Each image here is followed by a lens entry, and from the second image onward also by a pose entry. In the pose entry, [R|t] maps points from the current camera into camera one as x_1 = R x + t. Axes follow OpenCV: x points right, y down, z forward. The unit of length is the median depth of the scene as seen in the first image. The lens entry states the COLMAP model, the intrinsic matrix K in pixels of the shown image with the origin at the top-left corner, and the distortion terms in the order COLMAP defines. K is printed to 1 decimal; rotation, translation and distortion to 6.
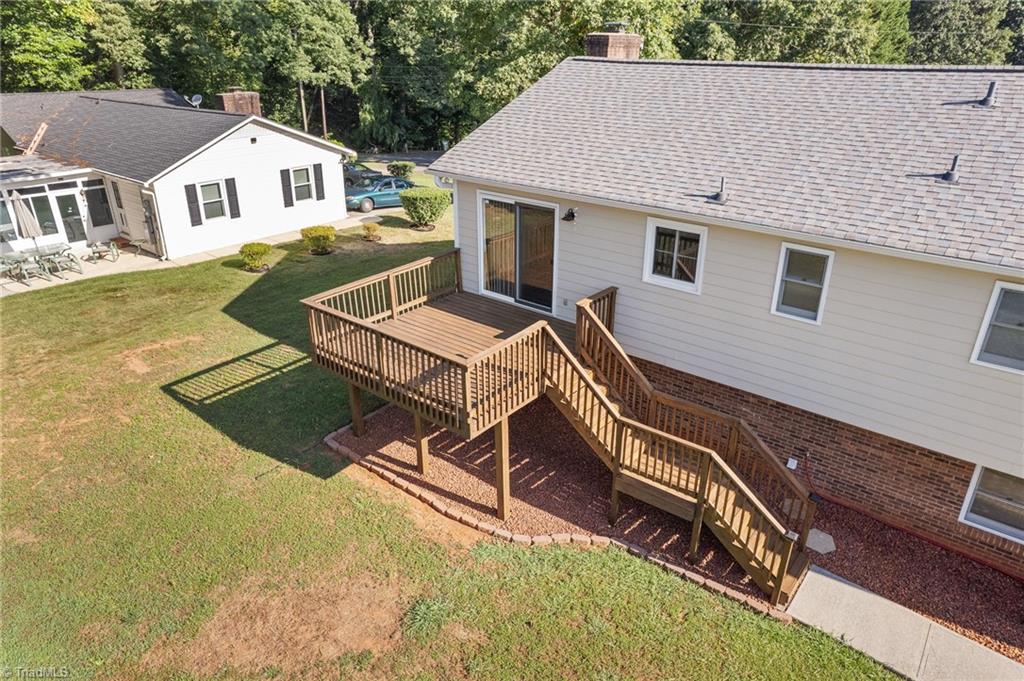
lens RADIAL K [[657.7, 0, 512.0], [0, 657.7, 340.5], [0, 0, 1]] dist [-0.089542, 0.081091]
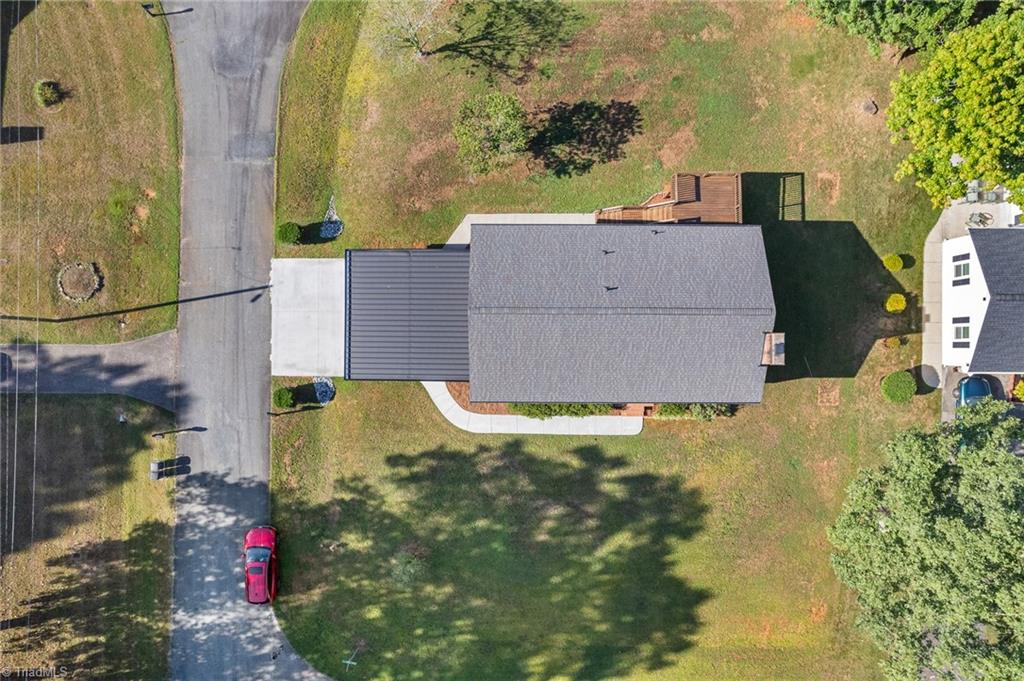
lens RADIAL K [[657.7, 0, 512.0], [0, 657.7, 340.5], [0, 0, 1]] dist [-0.089542, 0.081091]
pose [[-0.776300, 0.630322, 0.007301, 0.537598], [-0.247775, -0.315767, 0.915914, -1.485219], [0.579626, 0.709215, 0.401307, -0.206934]]
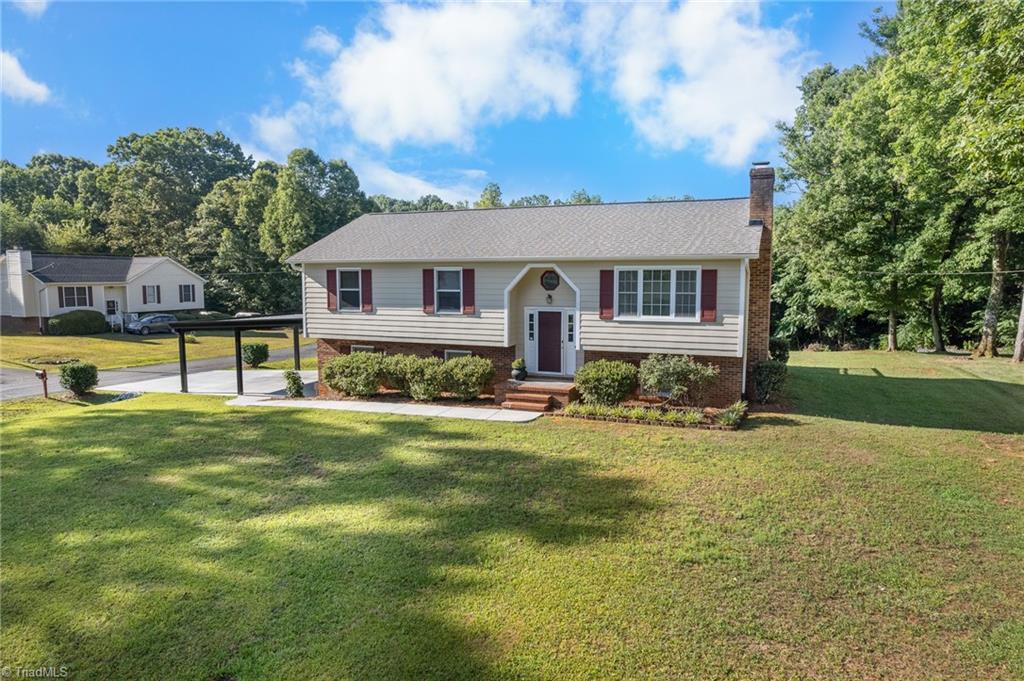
lens RADIAL K [[666.0, 0, 512.0], [0, 666.0, 340.5], [0, 0, 1]] dist [-0.064905, 0.052786]
pose [[-0.961686, 0.025068, -0.273003, 0.675068], [-0.113851, 0.869363, 0.480880, -0.524824], [0.249394, 0.493538, -0.833200, 1.456238]]
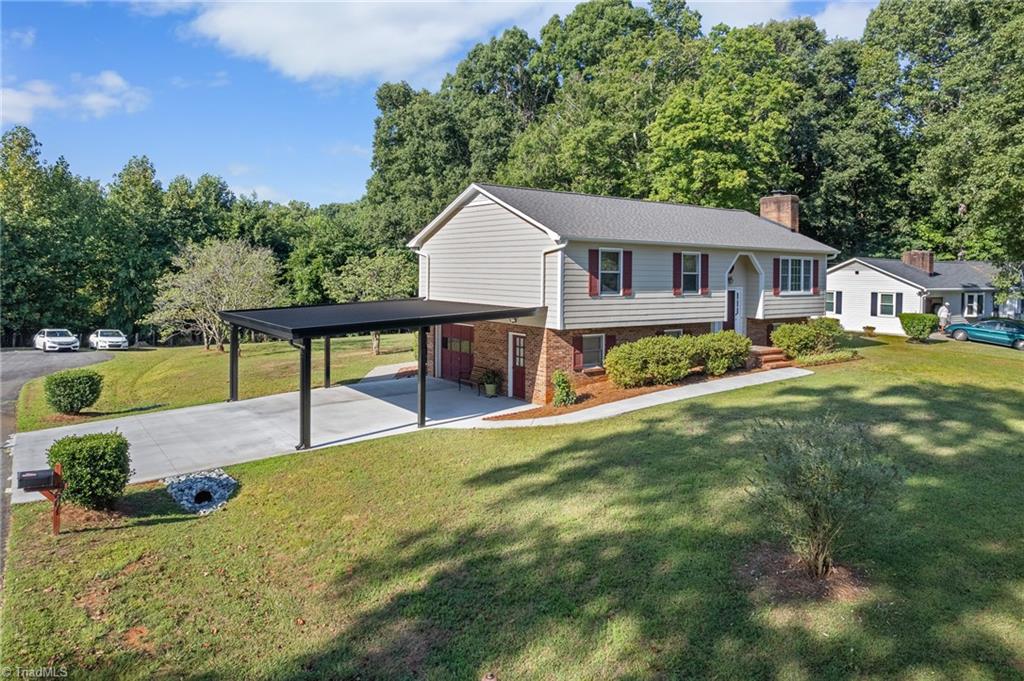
lens RADIAL K [[673.4, 0, 514.2], [0, 673.4, 298.3], [0, 0, 1]] dist [-0.069021, 0.052897]
pose [[-0.257951, 0.031738, -0.965637, 1.560619], [-0.406361, 0.903195, 0.138237, -0.122435], [0.876545, 0.428056, -0.220083, 0.623418]]
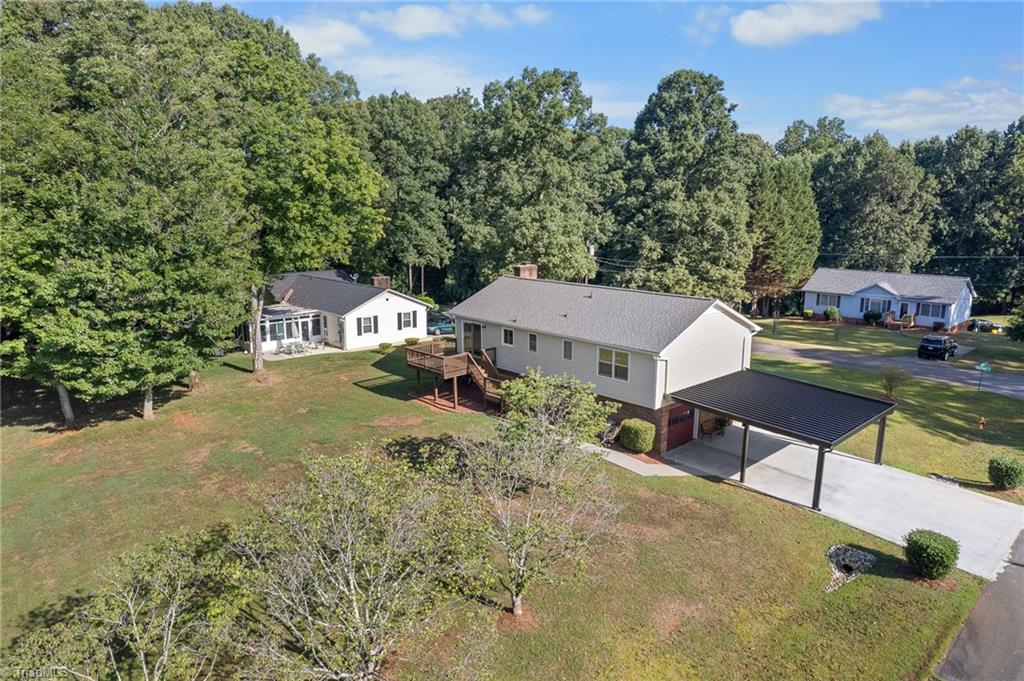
lens RADIAL K [[666.0, 0, 512.0], [0, 666.0, 340.5], [0, 0, 1]] dist [-0.064905, 0.052786]
pose [[0.989672, 0.025439, -0.141076, 0.355389], [-0.056729, 0.973291, -0.222455, 0.314921], [0.131649, 0.228161, 0.964682, -1.129616]]
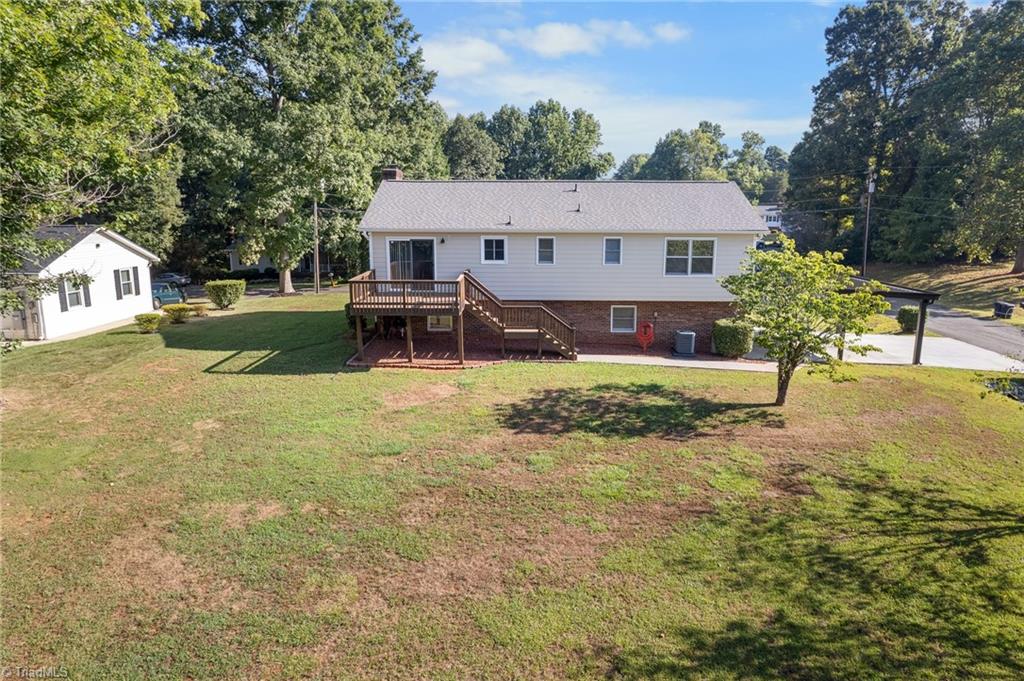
lens RADIAL K [[666.0, 0, 512.0], [0, 666.0, 340.5], [0, 0, 1]] dist [-0.064905, 0.052786]
pose [[0.785675, -0.122225, 0.606445, -0.563797], [0.256824, 0.956265, -0.139998, 0.252349], [-0.562811, 0.265743, 0.782704, -0.401120]]
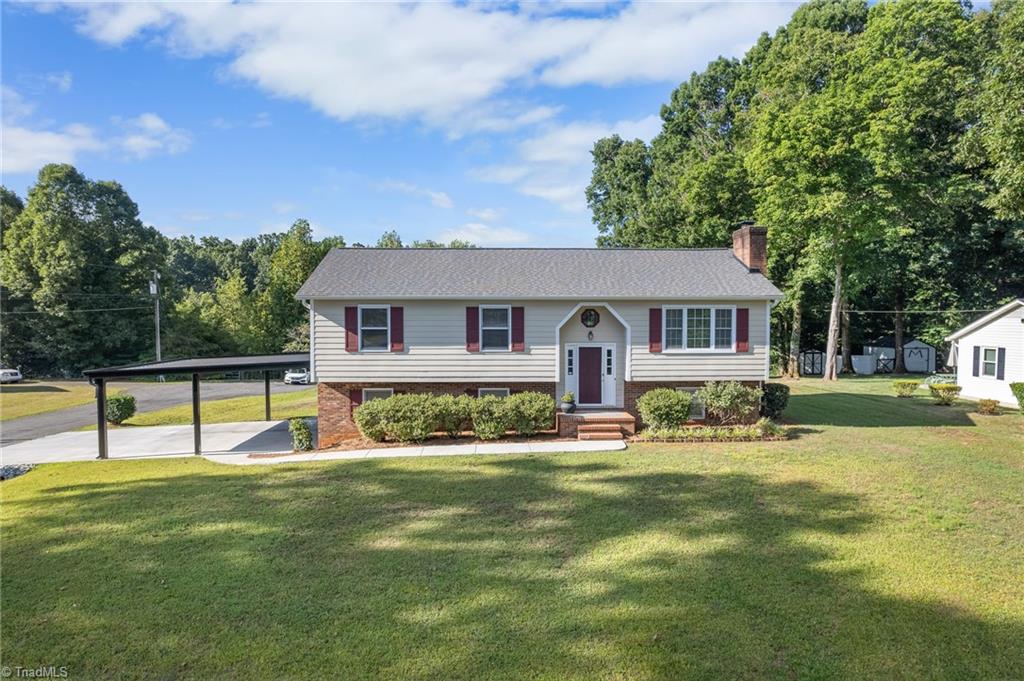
lens RADIAL K [[666.0, 0, 512.0], [0, 666.0, 340.5], [0, 0, 1]] dist [-0.064905, 0.052786]
pose [[-0.753876, 0.021003, -0.656681, 1.103411], [-0.270540, 0.900898, 0.339397, -0.434994], [0.598731, 0.433522, -0.673484, 1.273272]]
